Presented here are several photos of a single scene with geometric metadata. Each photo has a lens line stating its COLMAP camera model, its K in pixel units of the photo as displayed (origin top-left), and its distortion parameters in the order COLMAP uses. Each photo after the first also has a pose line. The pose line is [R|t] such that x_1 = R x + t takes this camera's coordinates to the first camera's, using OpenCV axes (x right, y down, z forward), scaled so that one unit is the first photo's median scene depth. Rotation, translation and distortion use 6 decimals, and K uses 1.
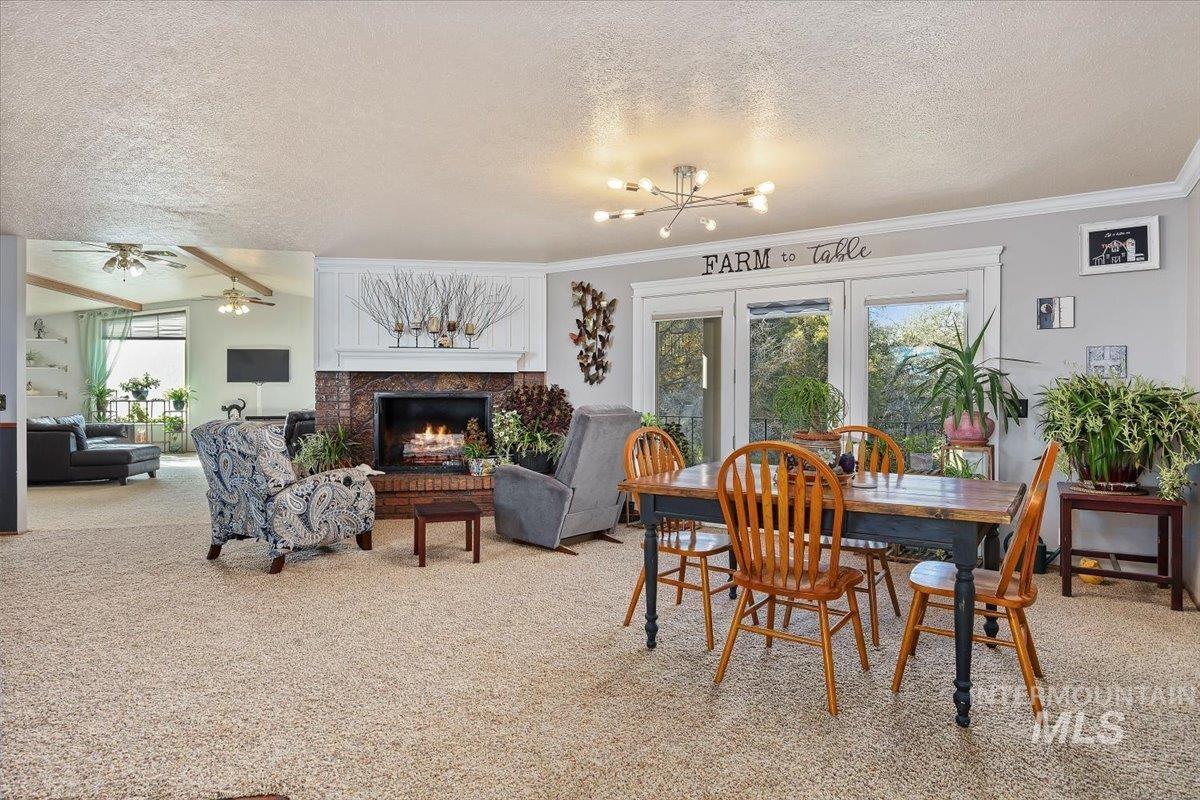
lens RADIAL K [[675.6, 0, 600.0], [0, 675.6, 400.0], [0, 0, 1]] dist [-0.002682, -0.000395]
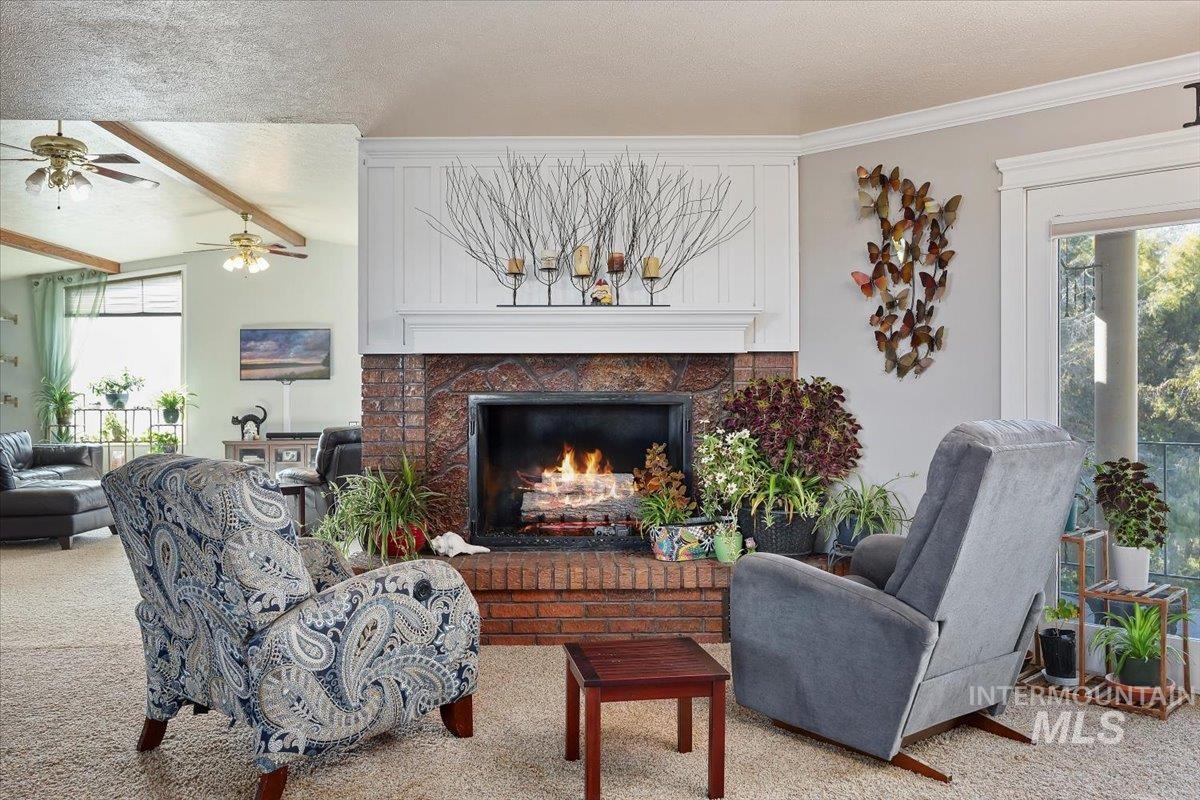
lens RADIAL K [[916.6, 0, 600.0], [0, 916.6, 400.0], [0, 0, 1]] dist [-0.001443, -0.001928]
pose [[0.987375, -0.003455, -0.158360, -0.122634], [0.002535, 0.999979, -0.006010, -0.002418], [0.158378, 0.005532, 0.987363, 0.317838]]
